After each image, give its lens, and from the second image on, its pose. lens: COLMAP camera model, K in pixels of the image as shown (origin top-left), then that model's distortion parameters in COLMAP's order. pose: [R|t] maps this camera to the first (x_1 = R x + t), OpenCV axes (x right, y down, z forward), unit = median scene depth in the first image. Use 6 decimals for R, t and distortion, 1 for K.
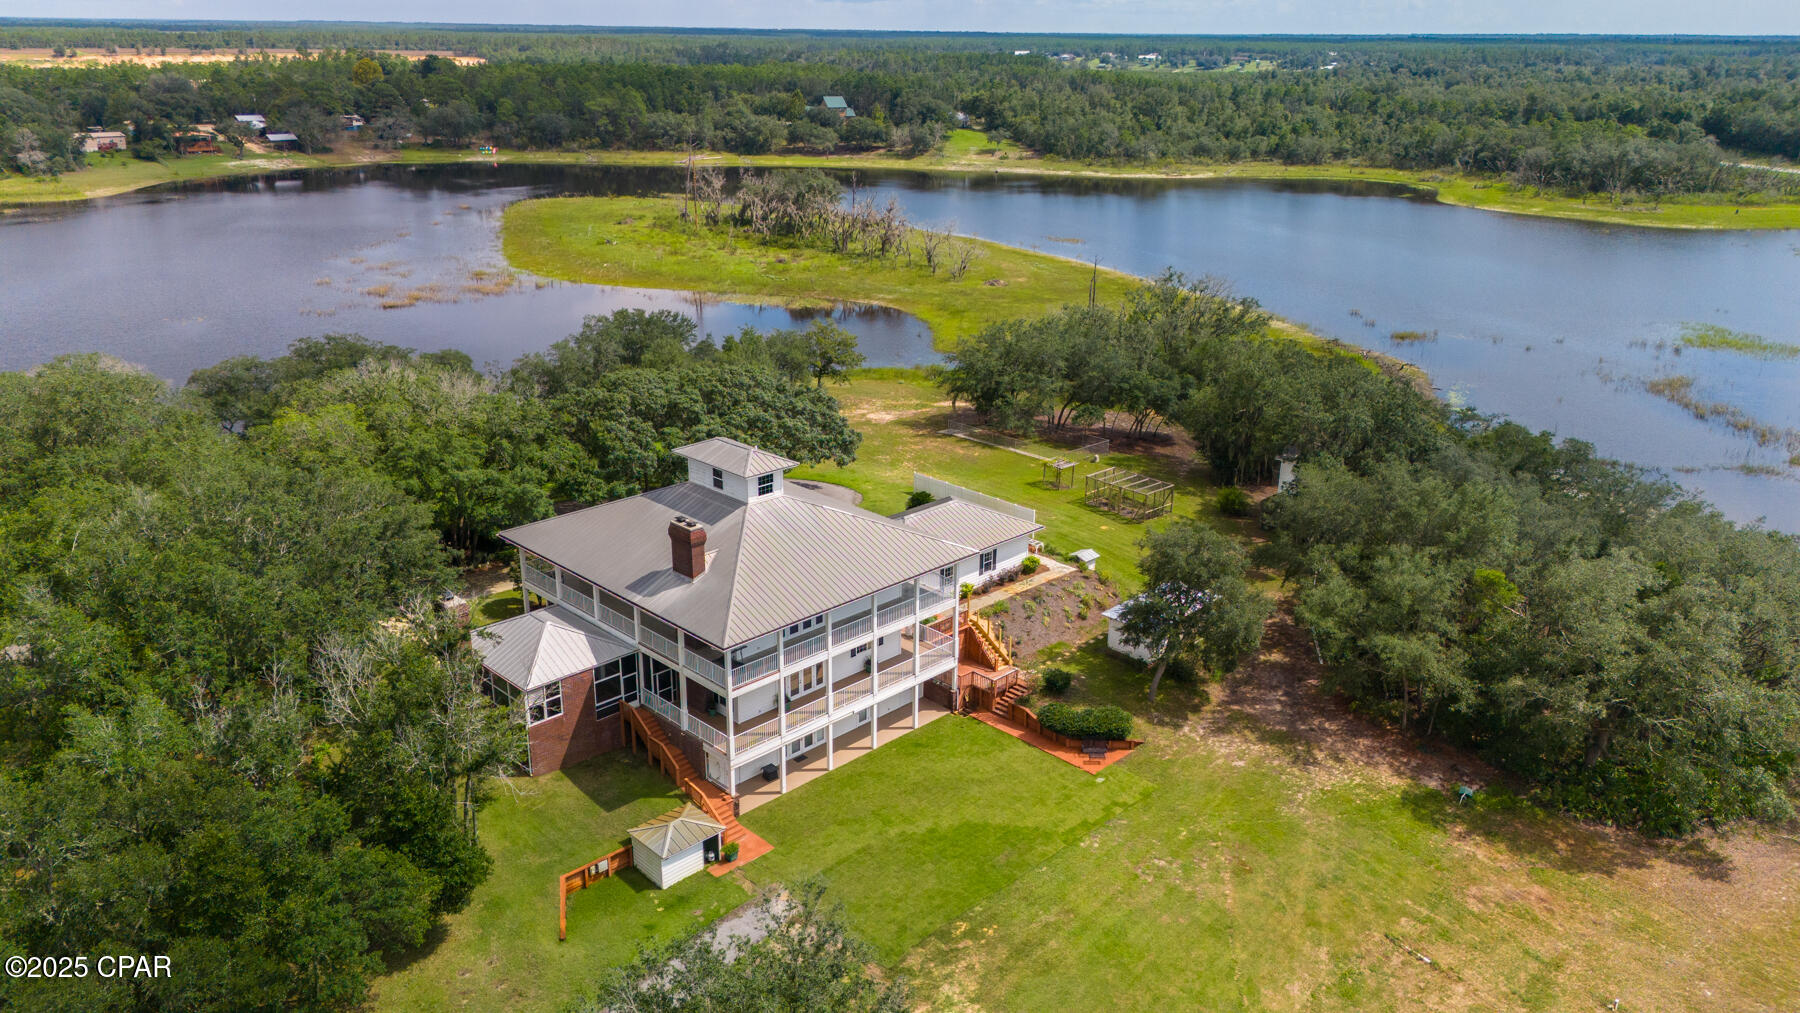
lens RADIAL K [[1320.4, 0, 893.3], [0, 1320.4, 512.0], [0, 0, 1]] dist [0.068825, -0.074653]
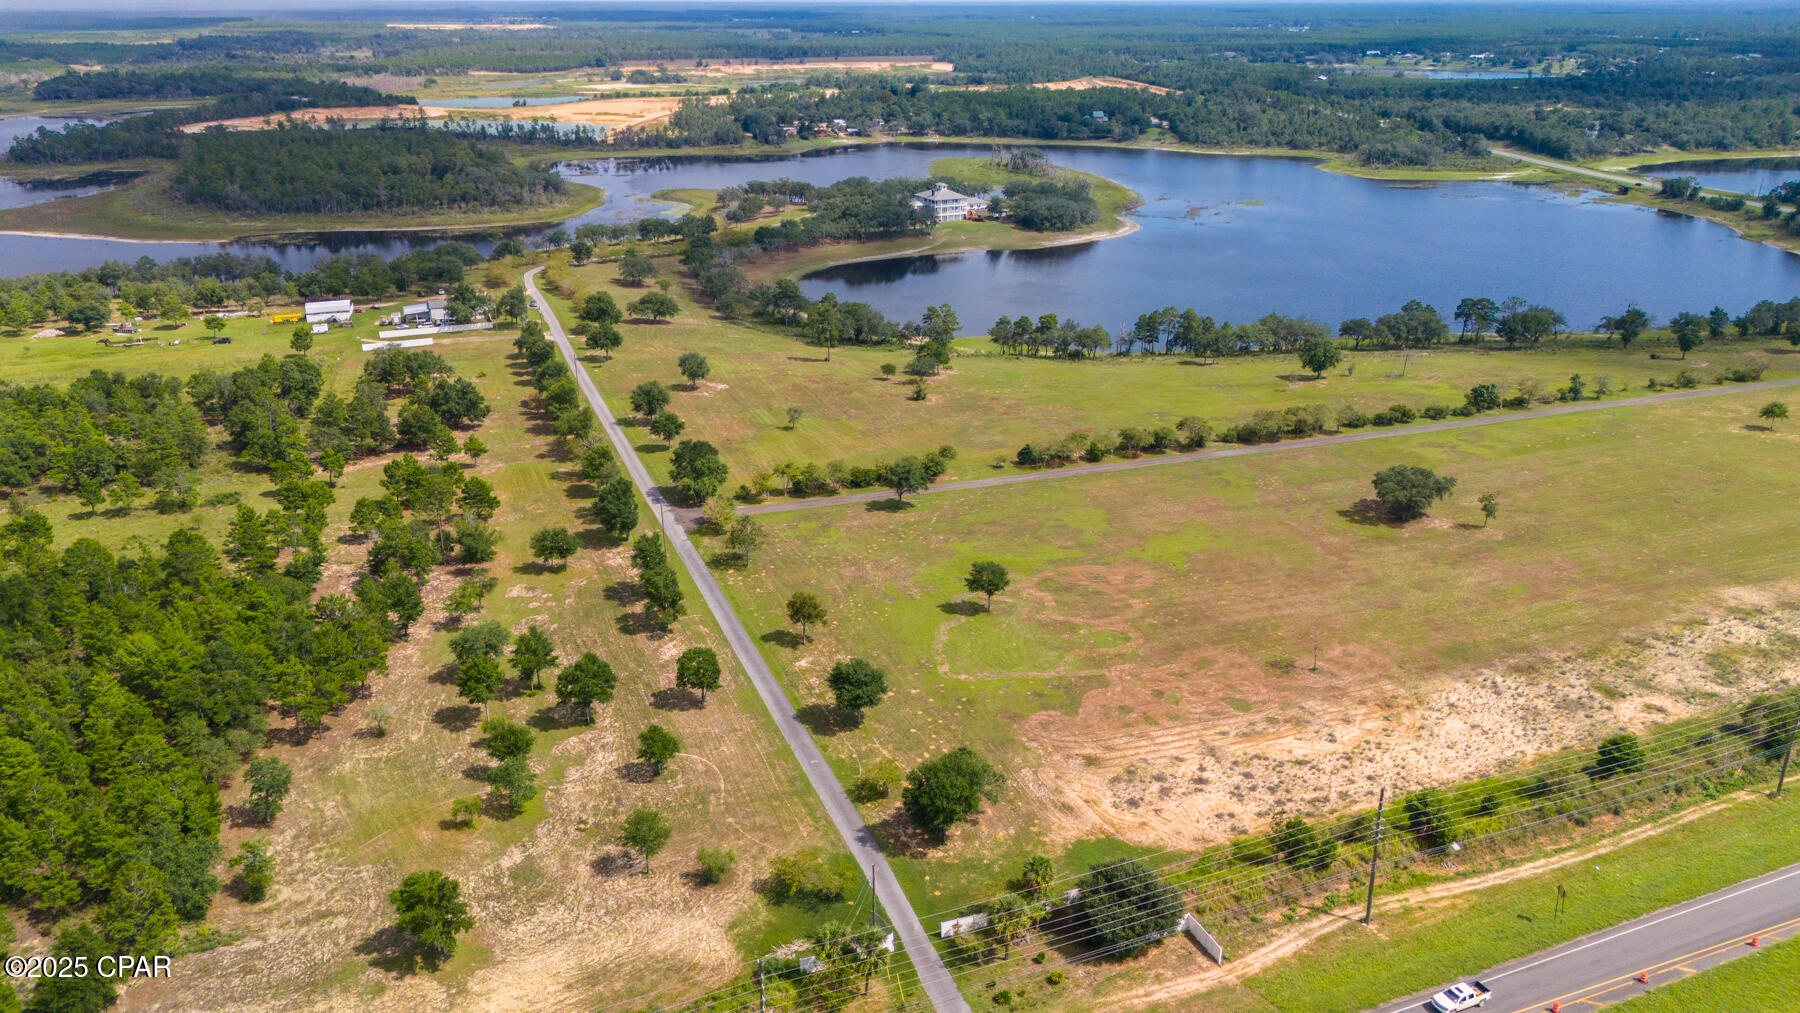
lens RADIAL K [[1320.4, 0, 894.4], [0, 1320.4, 510.9], [0, 0, 1]] dist [0.068825, -0.074653]
pose [[0.944492, 0.107010, -0.310618, 0.433274], [-0.100750, 0.994254, 0.036179, 0.310872], [0.312705, -0.002876, 0.949846, -1.263309]]
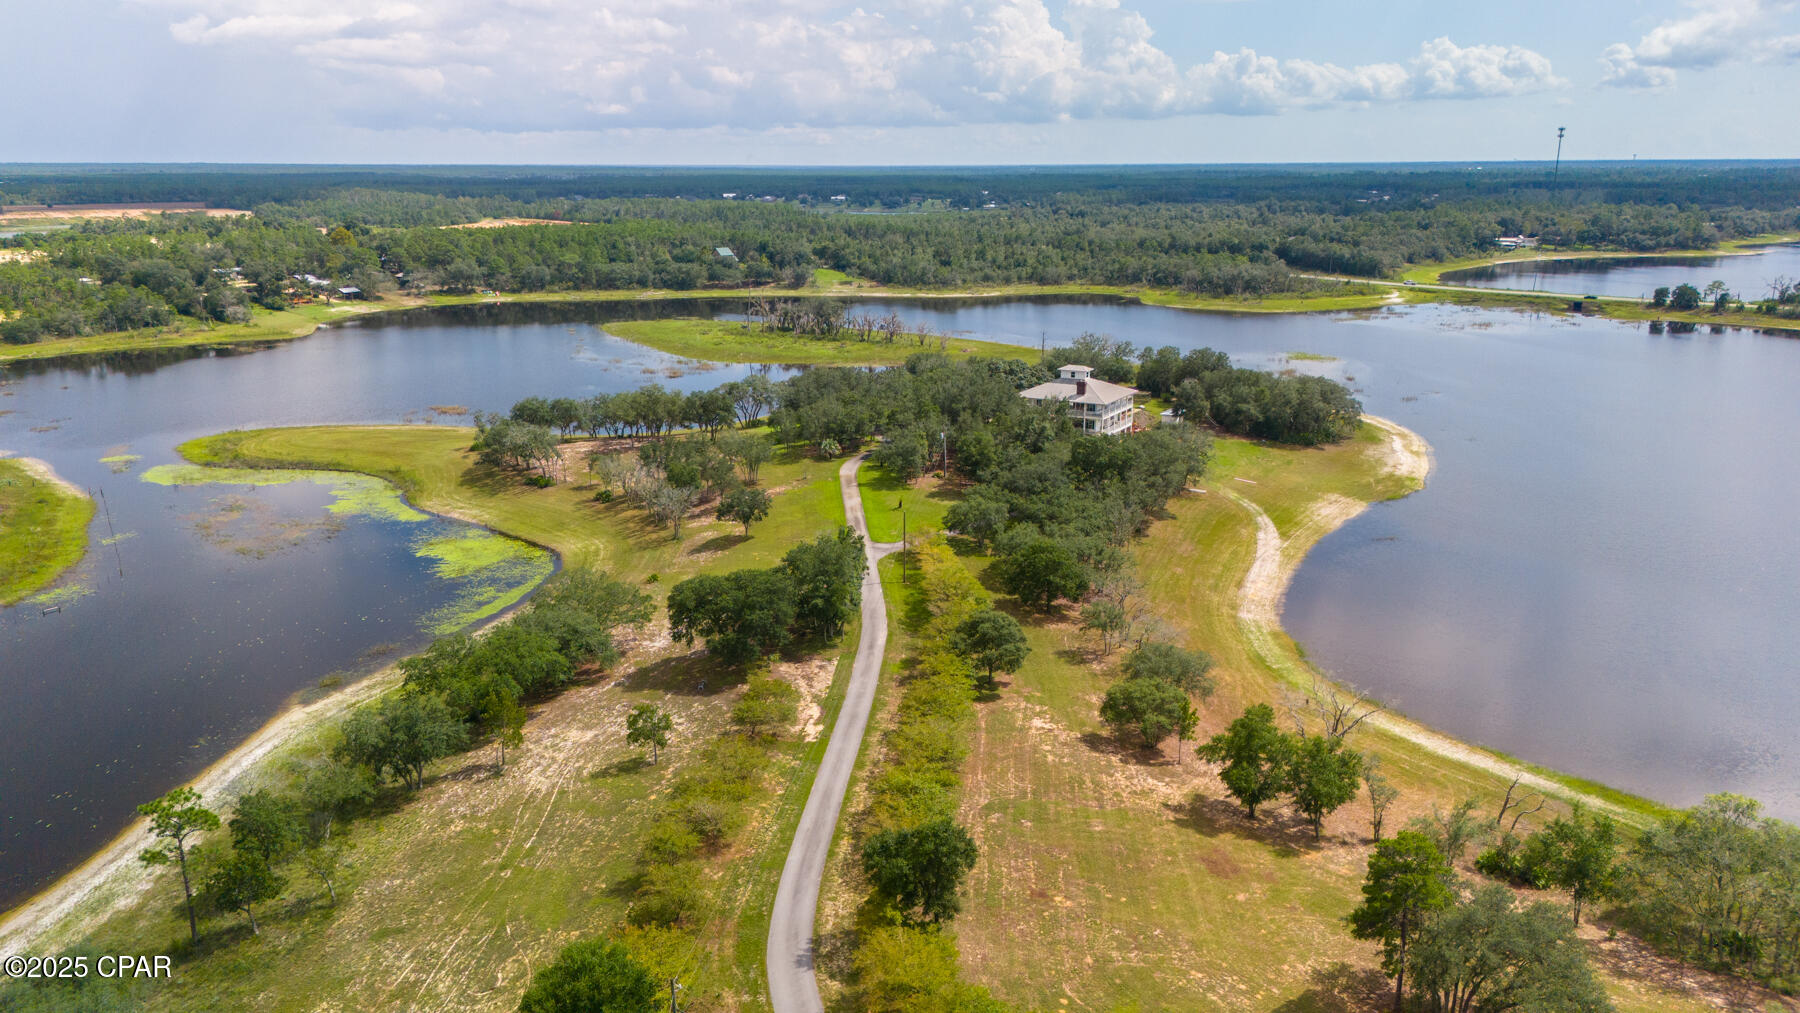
lens RADIAL K [[1320.4, 0, 894.1], [0, 1320.4, 516.4], [0, 0, 1]] dist [0.068825, -0.074653]
pose [[0.965619, -0.078137, 0.247942, -0.284293], [0.099107, 0.992378, -0.073236, 0.107147], [-0.240330, 0.095291, 0.966003, -0.441124]]
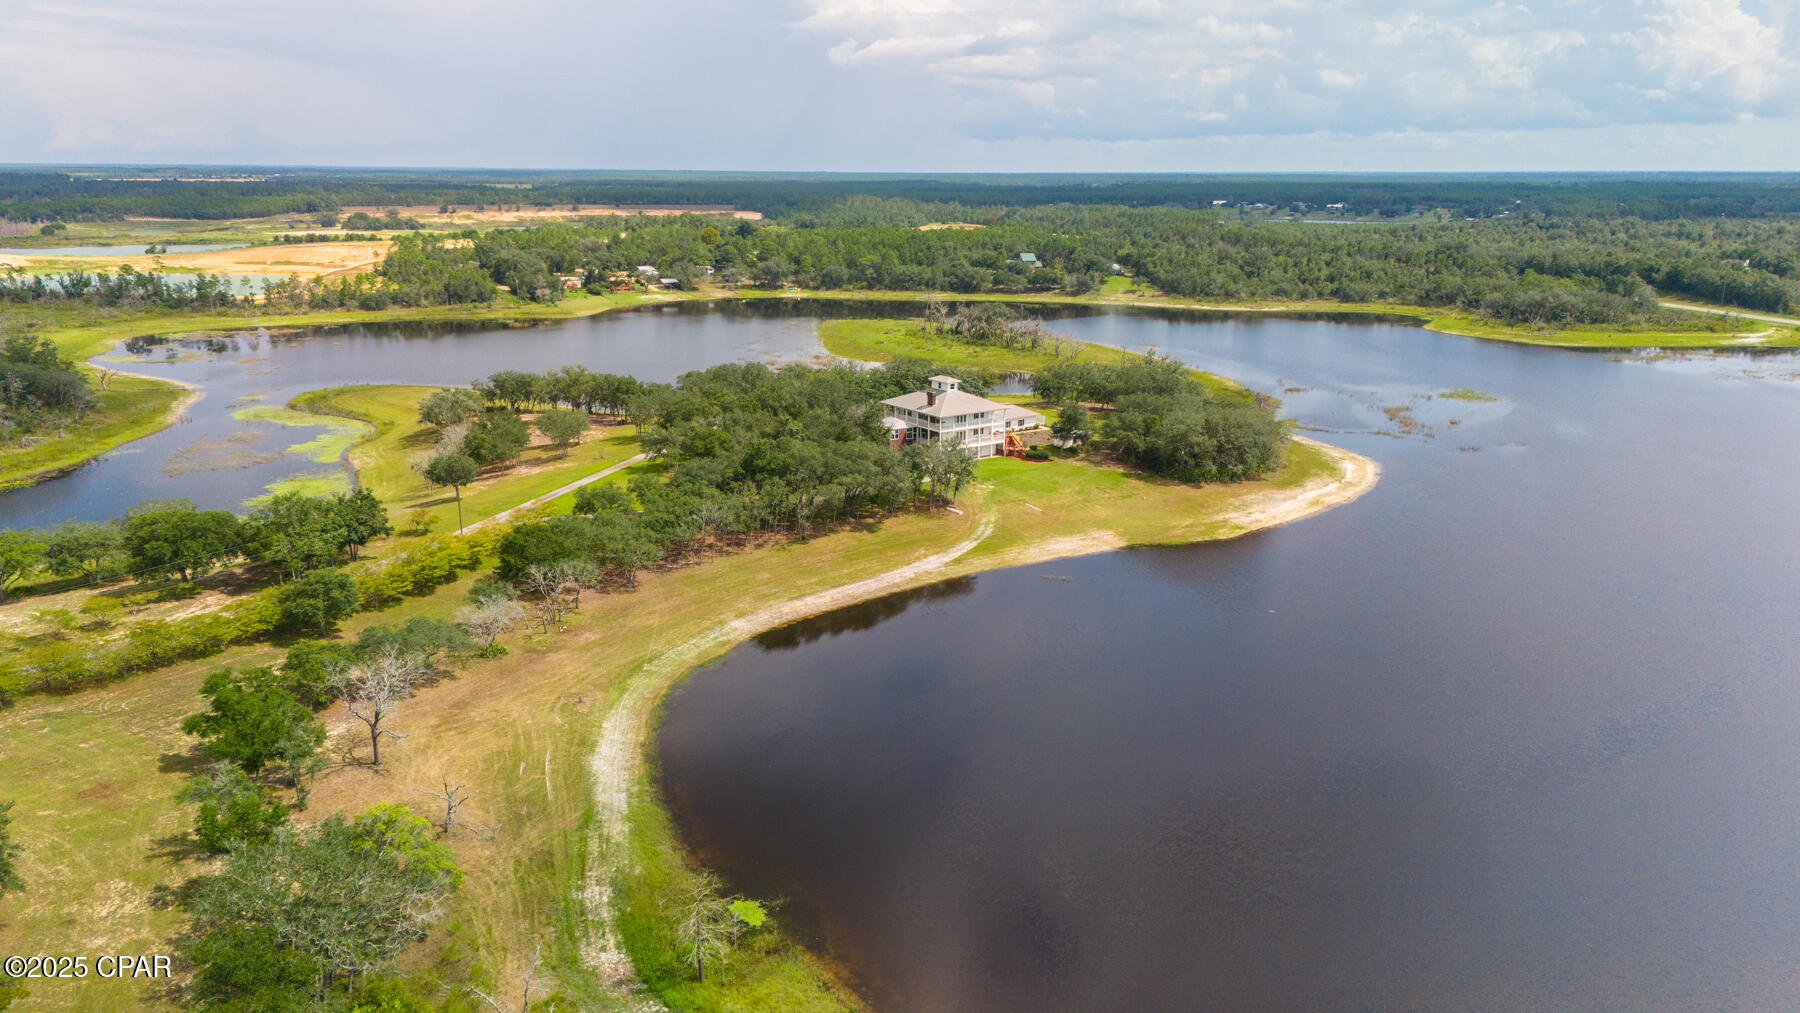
lens RADIAL K [[1320.4, 0, 893.8], [0, 1320.4, 514.8], [0, 0, 1]] dist [0.068825, -0.074653]
pose [[0.986359, 0.035545, -0.160723, 0.061648], [-0.050405, 0.994724, -0.089345, 0.119980], [0.156699, 0.096228, 0.982947, -0.466807]]
